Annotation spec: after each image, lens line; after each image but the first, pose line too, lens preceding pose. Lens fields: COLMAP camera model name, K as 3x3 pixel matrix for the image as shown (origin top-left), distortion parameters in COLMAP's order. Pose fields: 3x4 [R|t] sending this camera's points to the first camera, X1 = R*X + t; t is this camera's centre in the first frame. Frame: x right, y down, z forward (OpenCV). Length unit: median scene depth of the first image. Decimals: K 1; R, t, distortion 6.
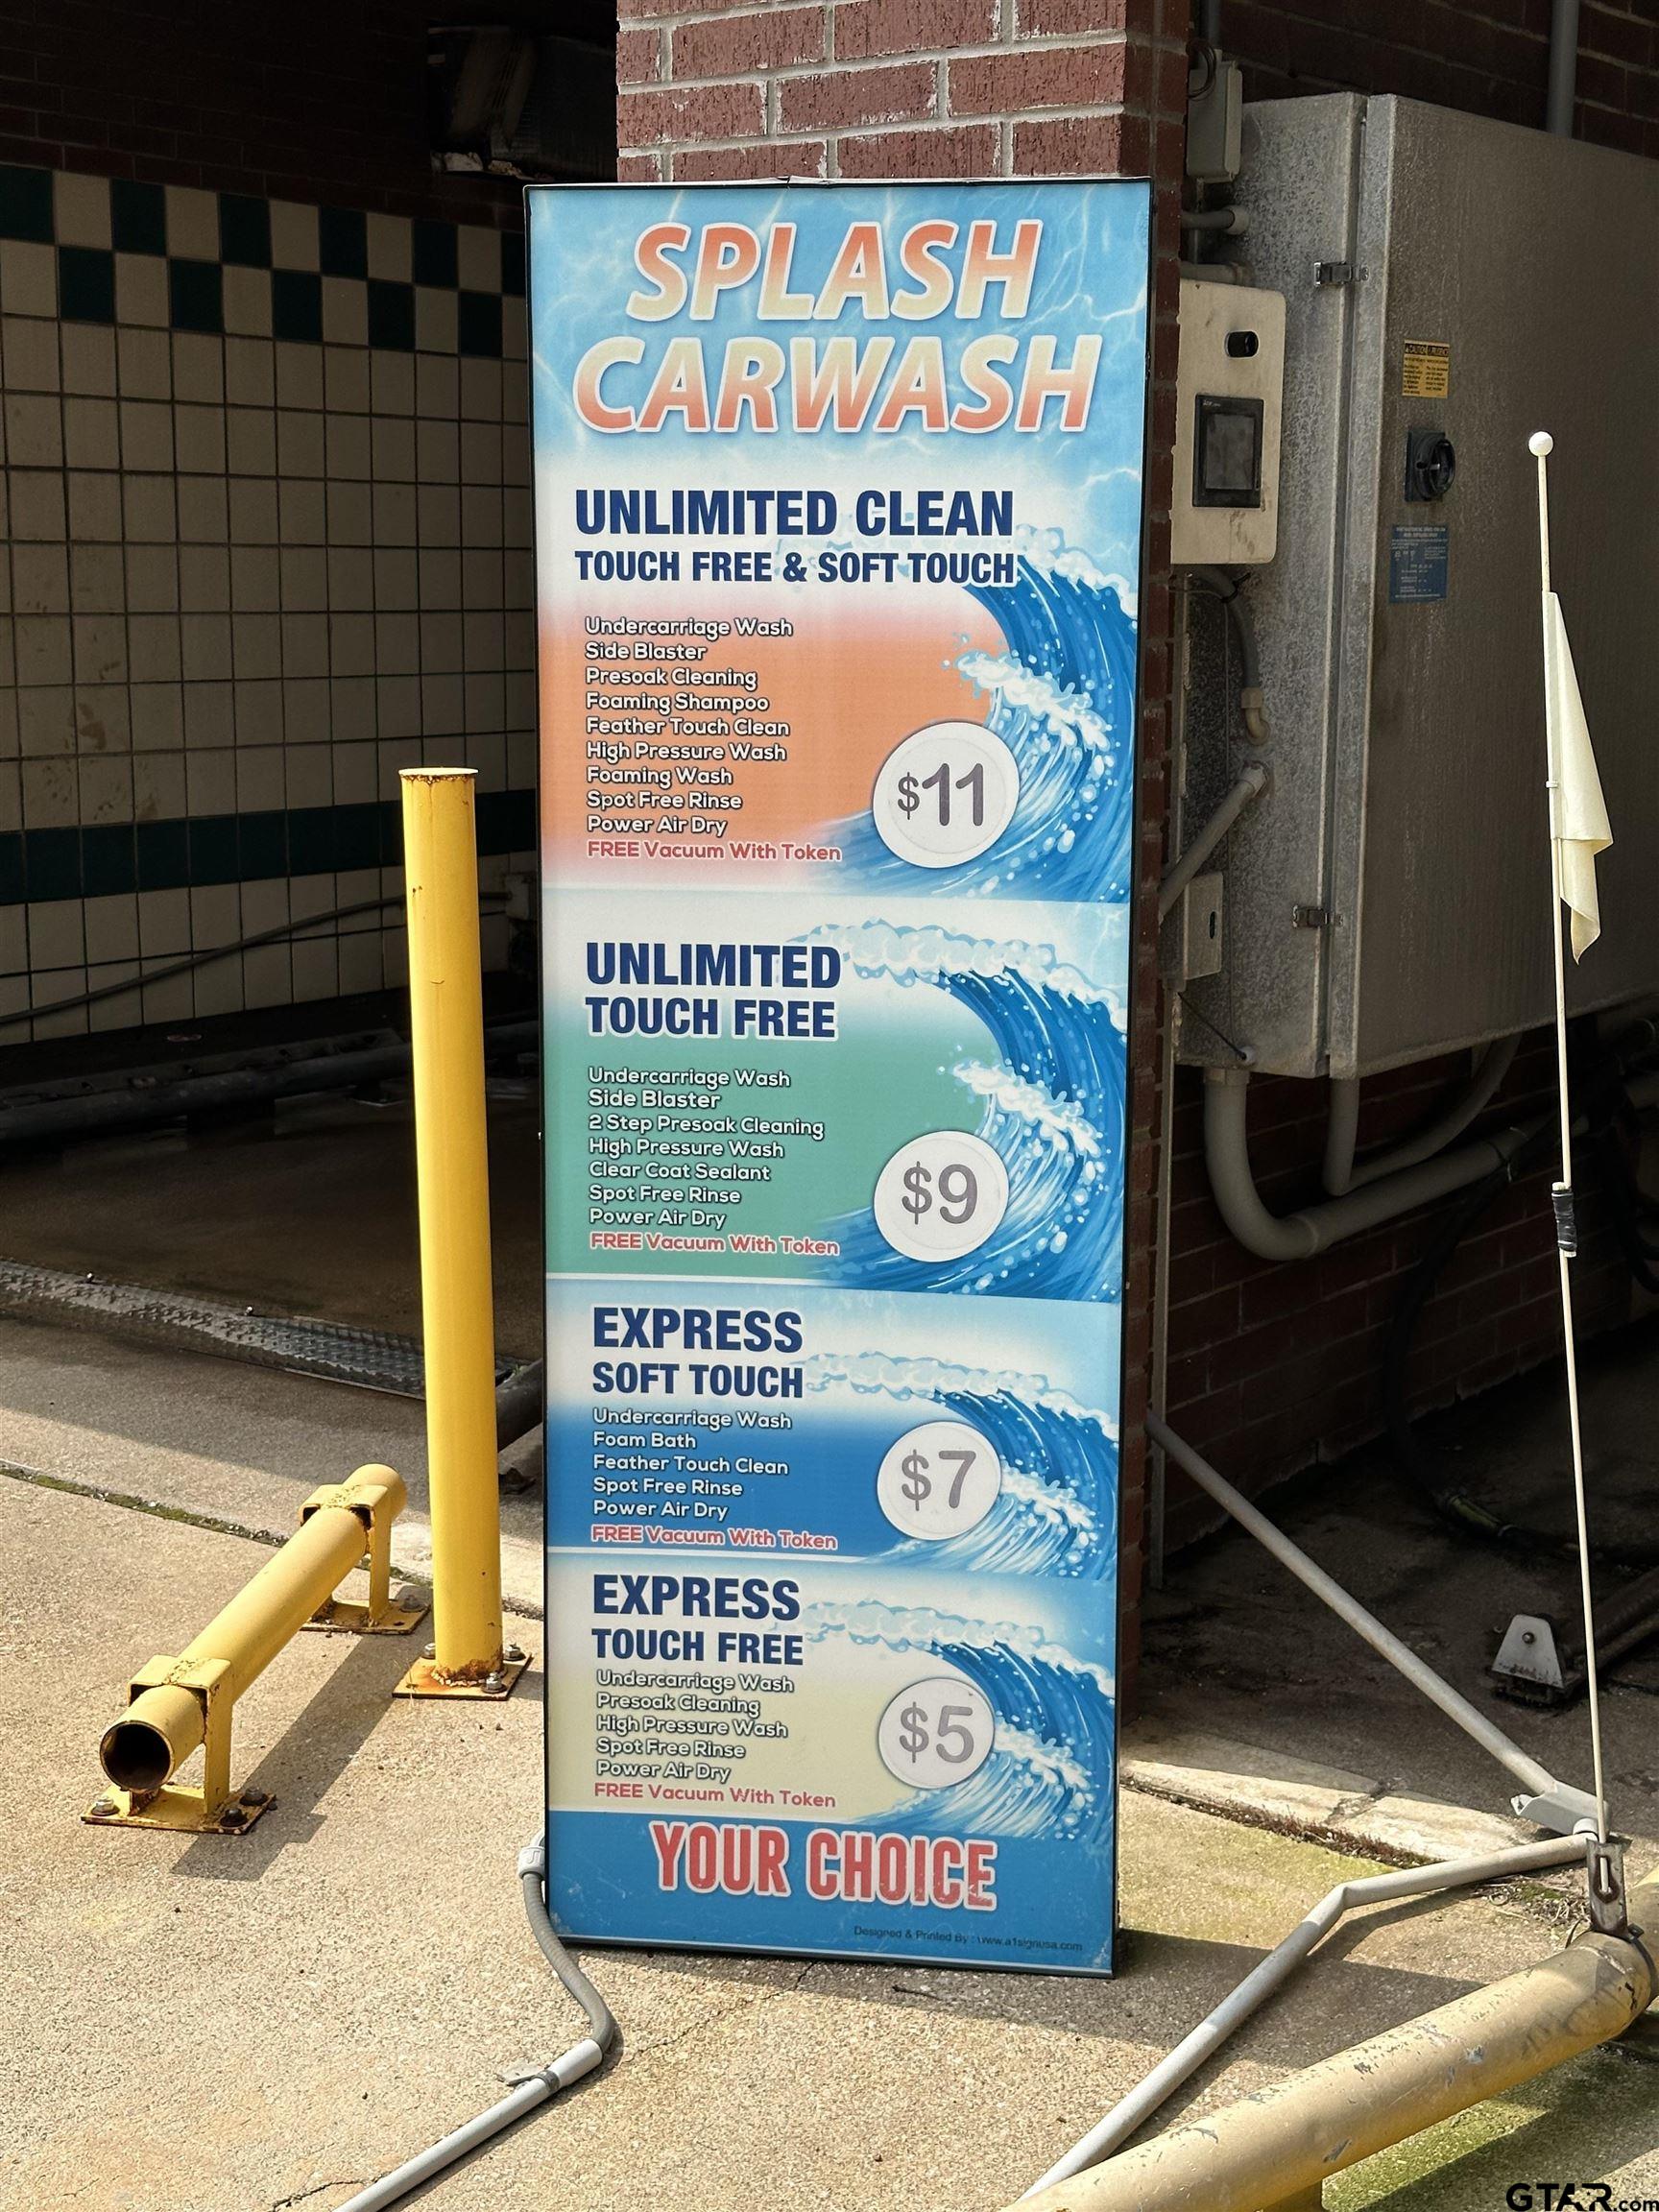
lens RADIAL K [[3086.8, 0, 828.2], [0, 3086.8, 1103.5], [0, 0, 1]] dist [0.143514, 0.000000]
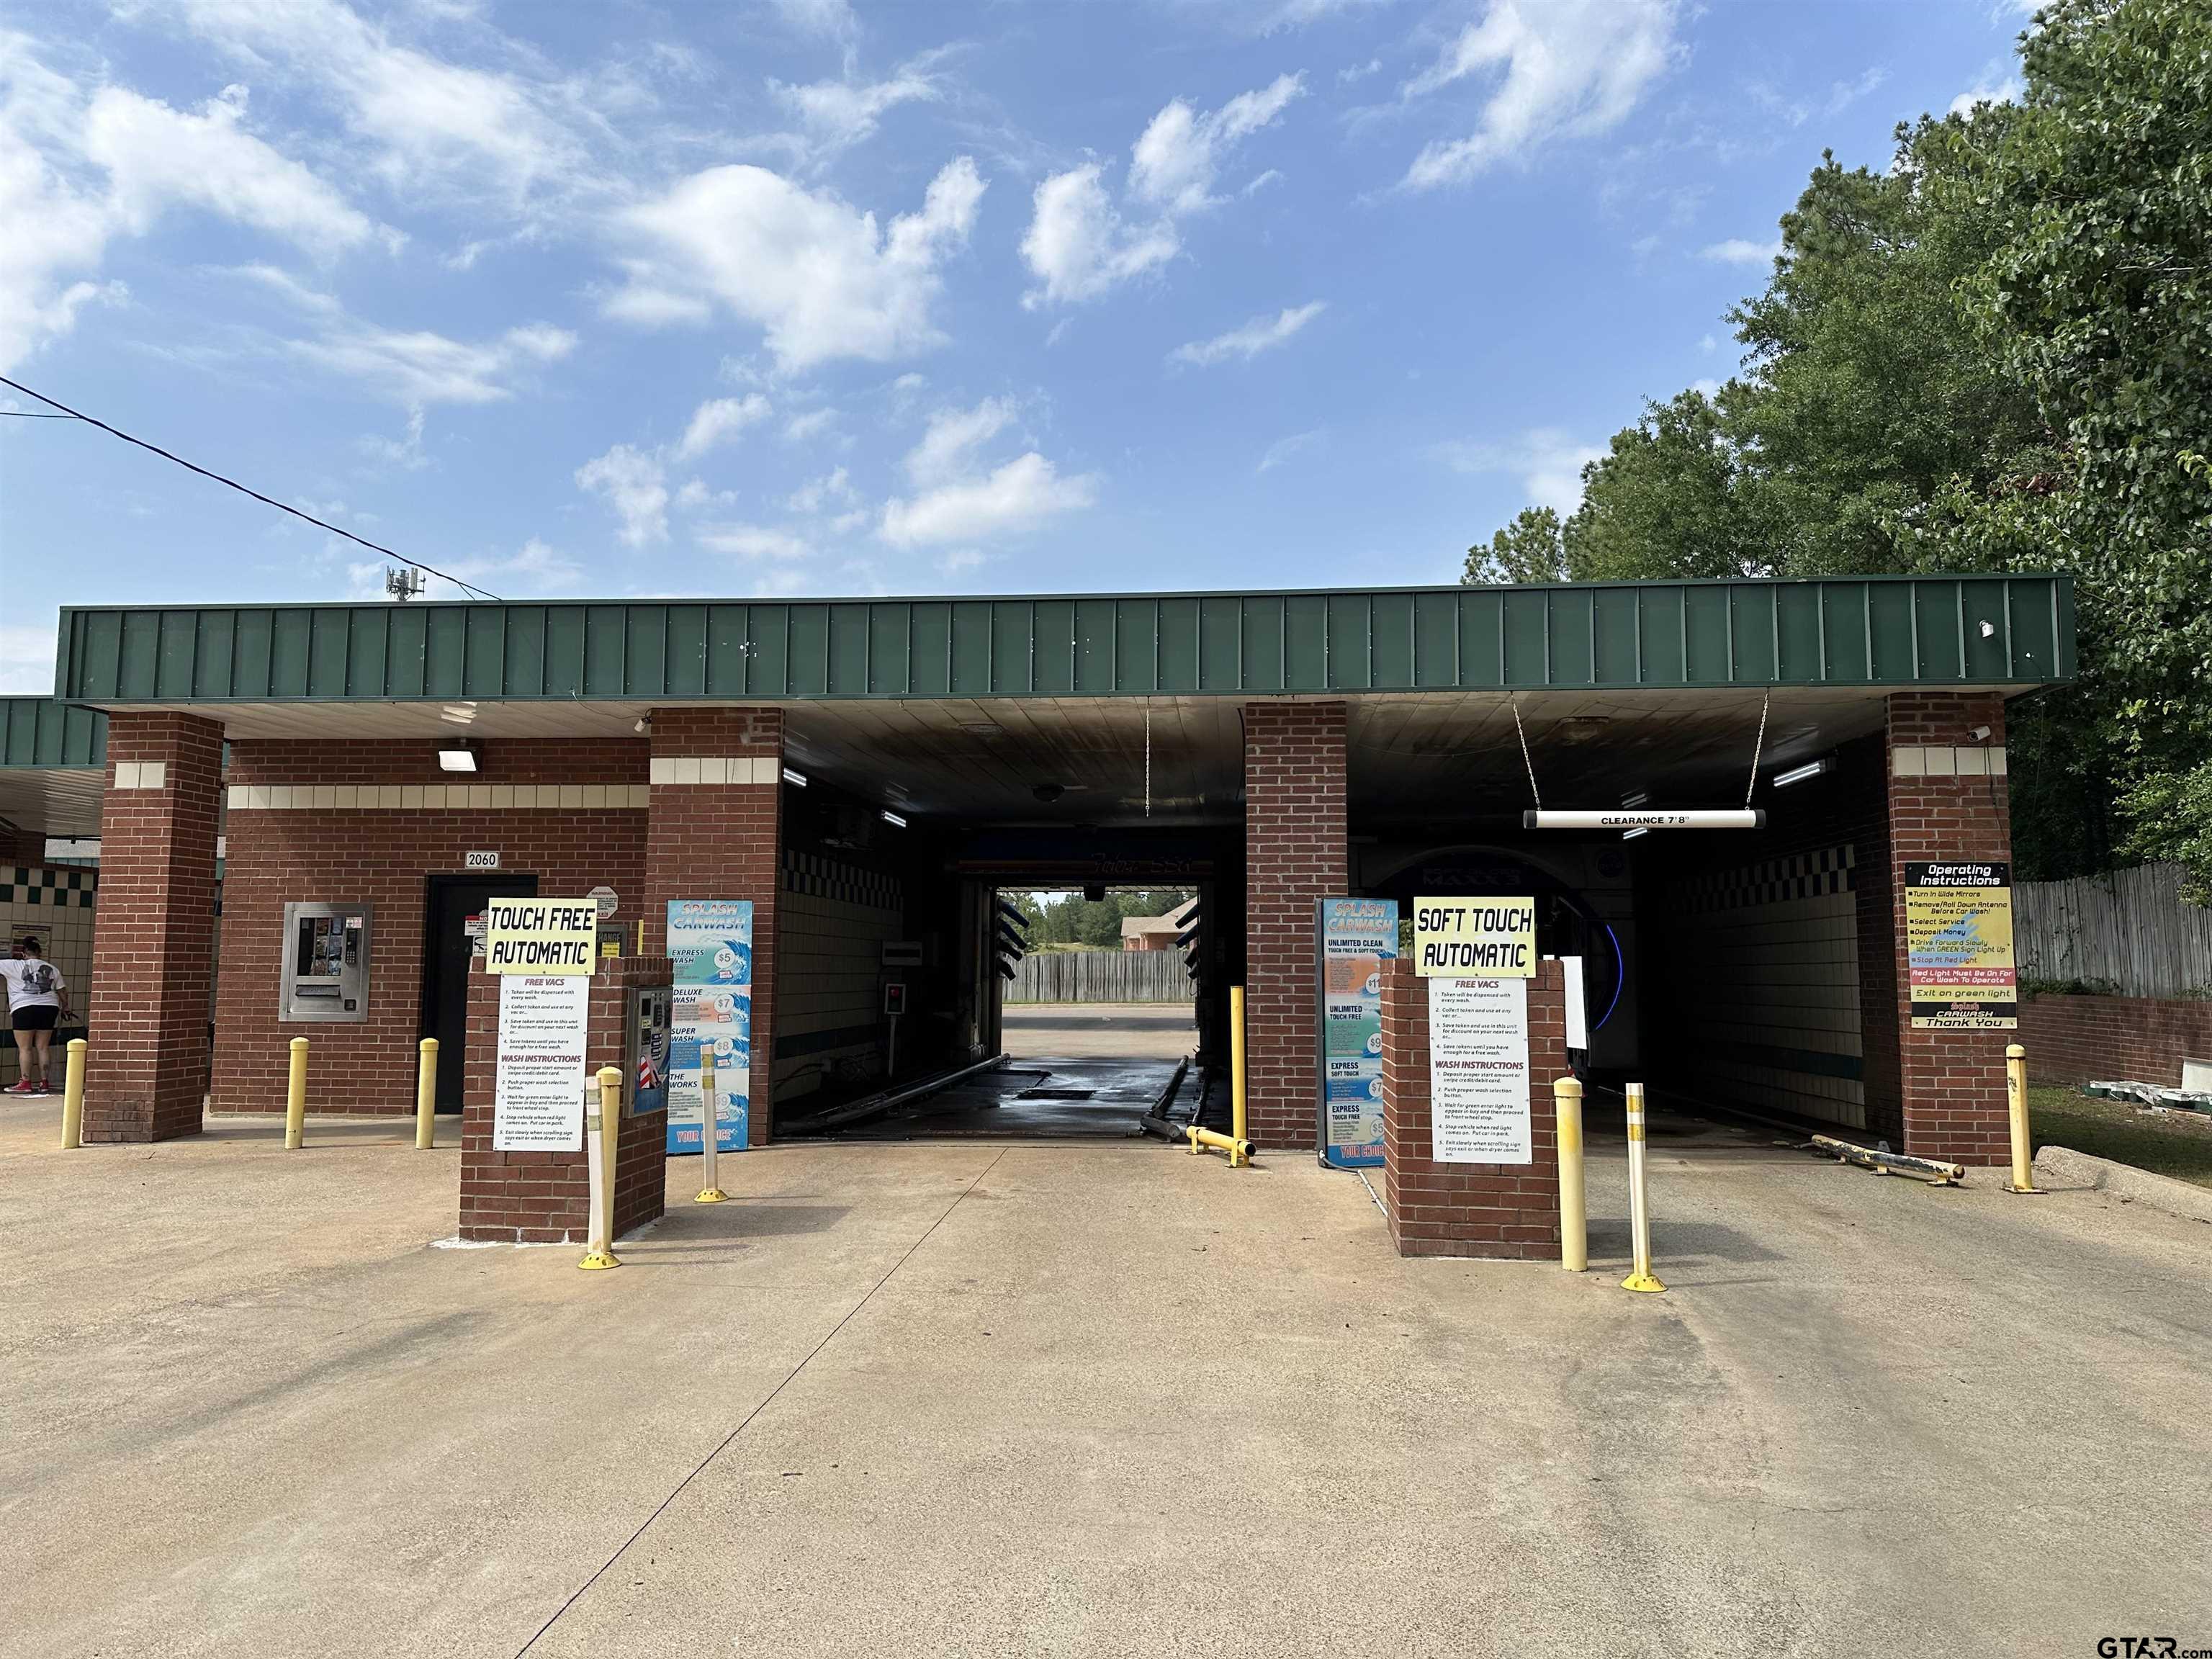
lens RADIAL K [[1552.1, 0, 1113.5], [0, 1552.1, 834.8], [0, 0, 1]] dist [0.091405, -0.022407]
pose [[0.846767, 0.044708, 0.530082, -2.254334], [0.093637, 0.968377, -0.231251, 0.320457], [-0.523658, 0.245451, 0.815804, -1.572498]]
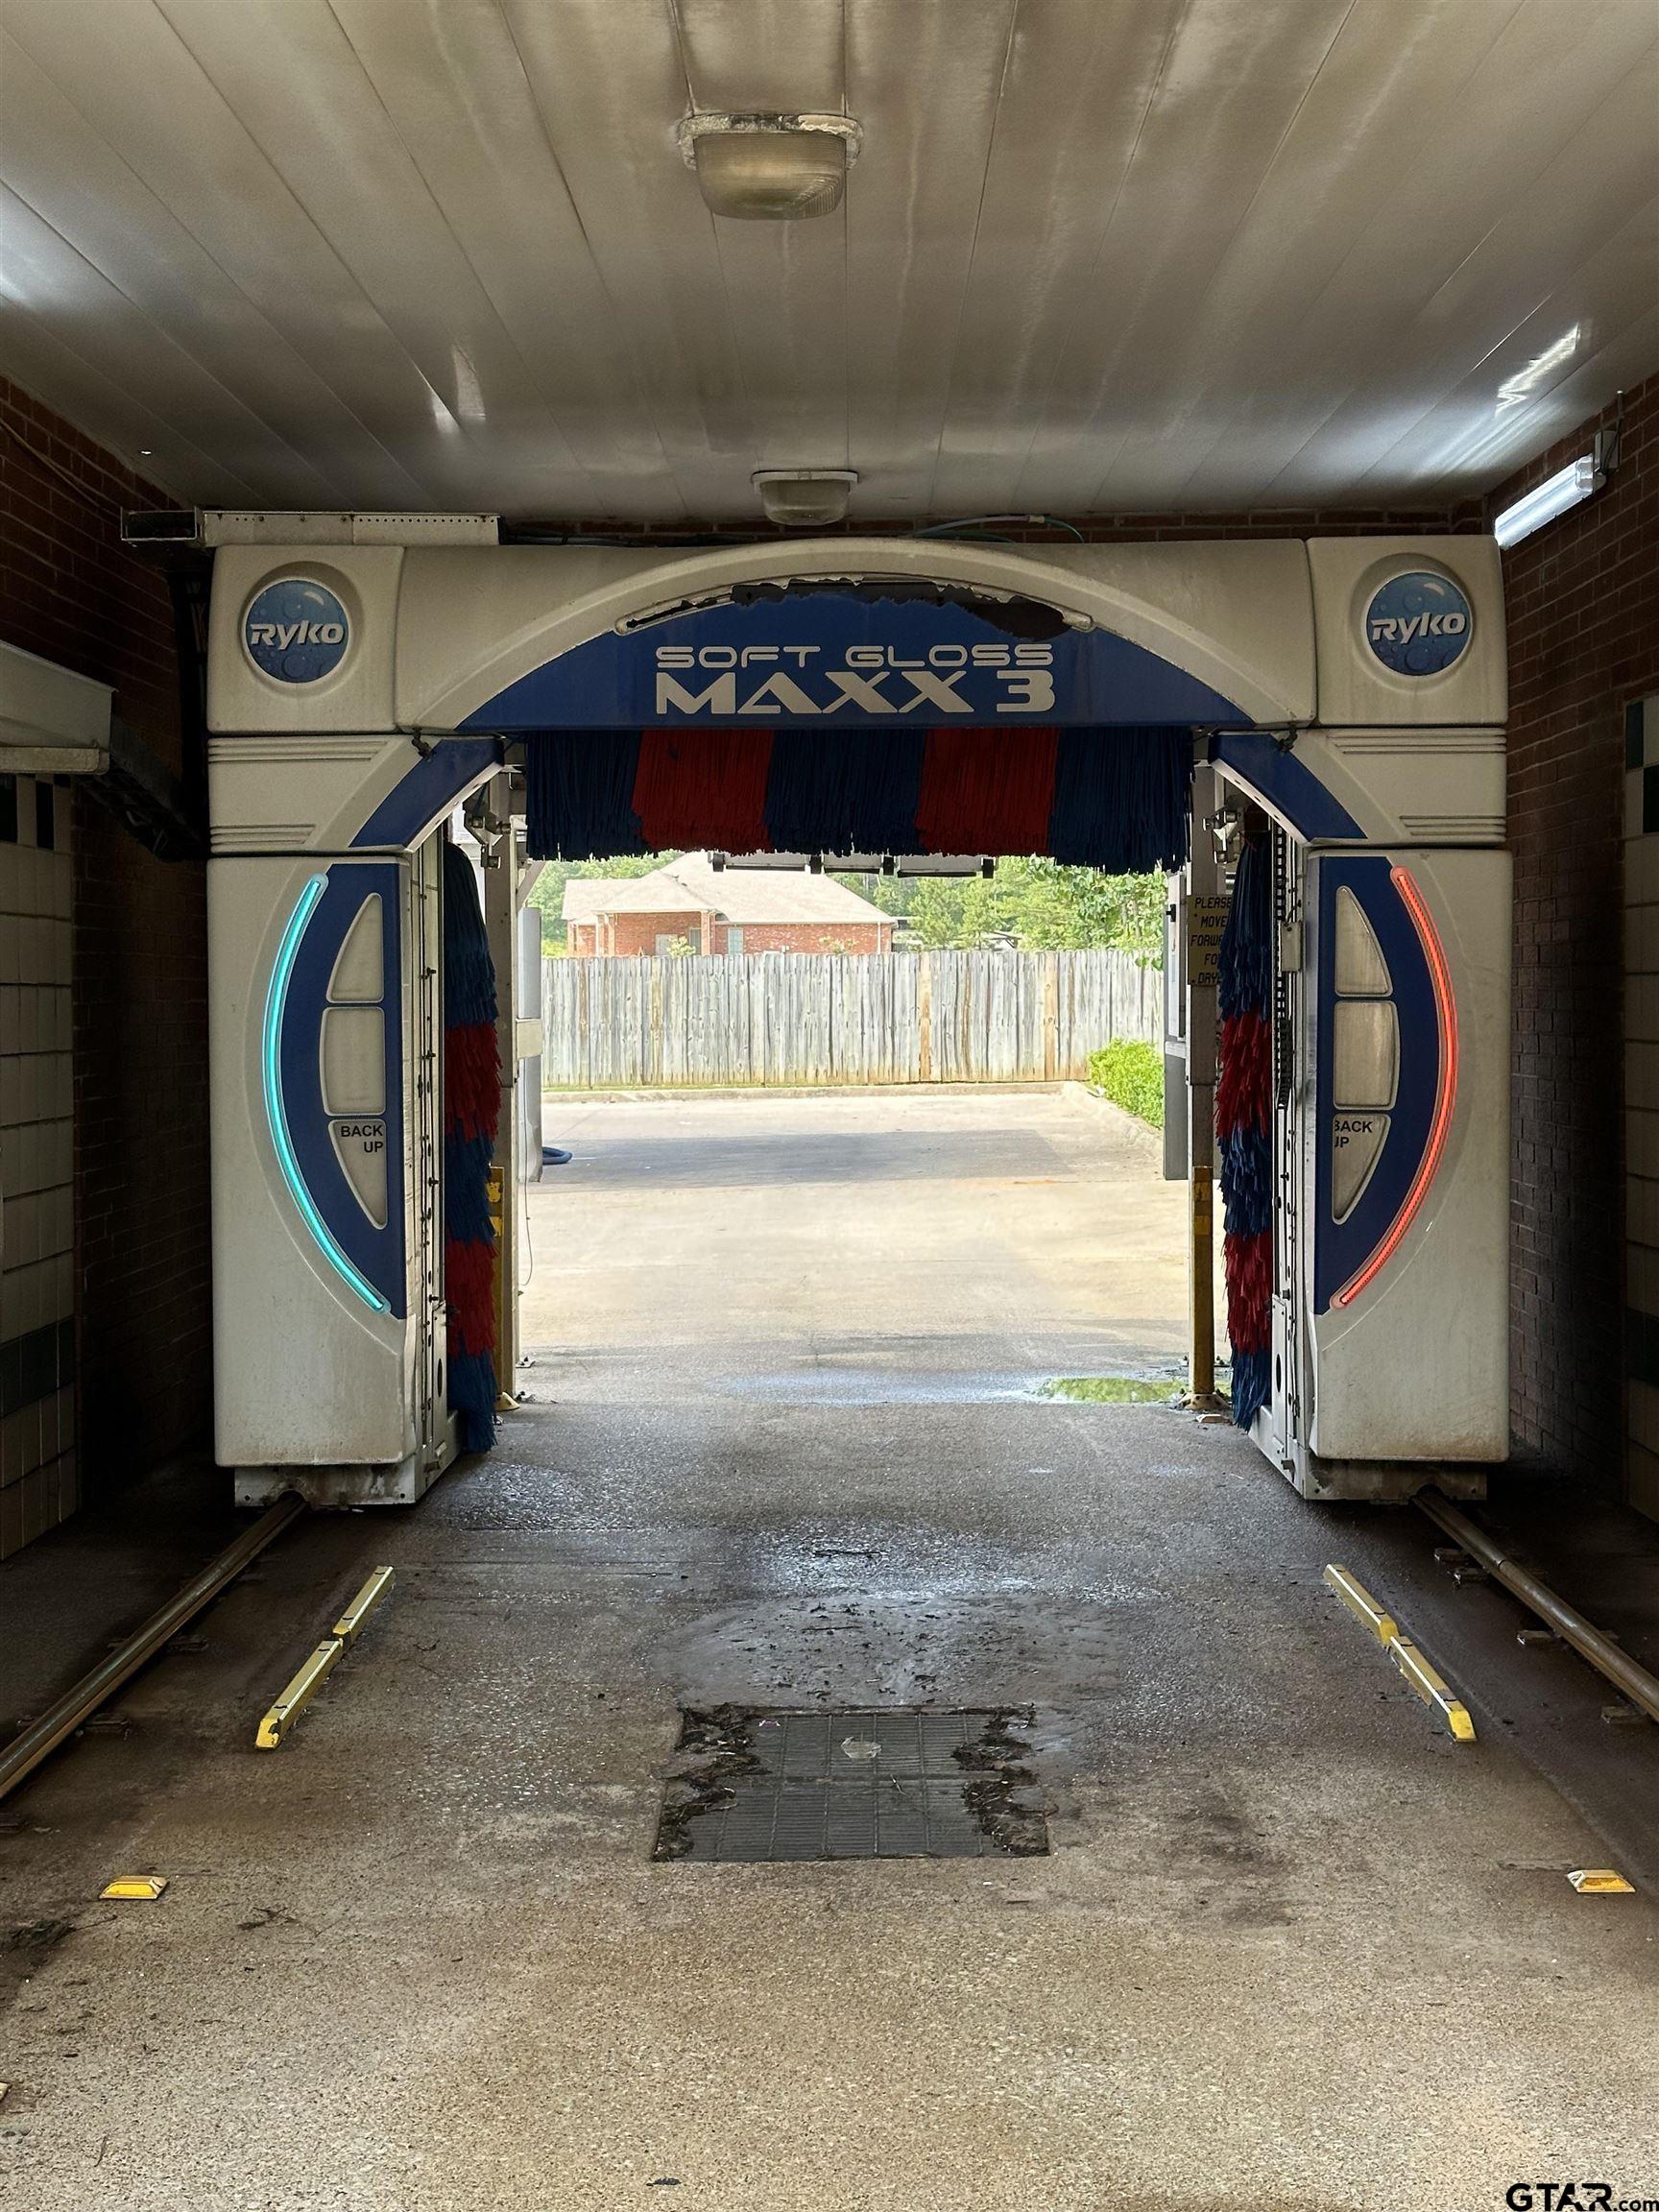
lens RADIAL K [[3086.8, 0, 825.3], [0, 3086.8, 1087.4], [0, 0, 1]] dist [0.143514, 0.000000]
pose [[0.818077, -0.028601, 0.574396, 0.310948], [0.110611, 0.987941, -0.108344, -0.091527], [-0.564371, 0.152168, 0.811376, 0.319620]]
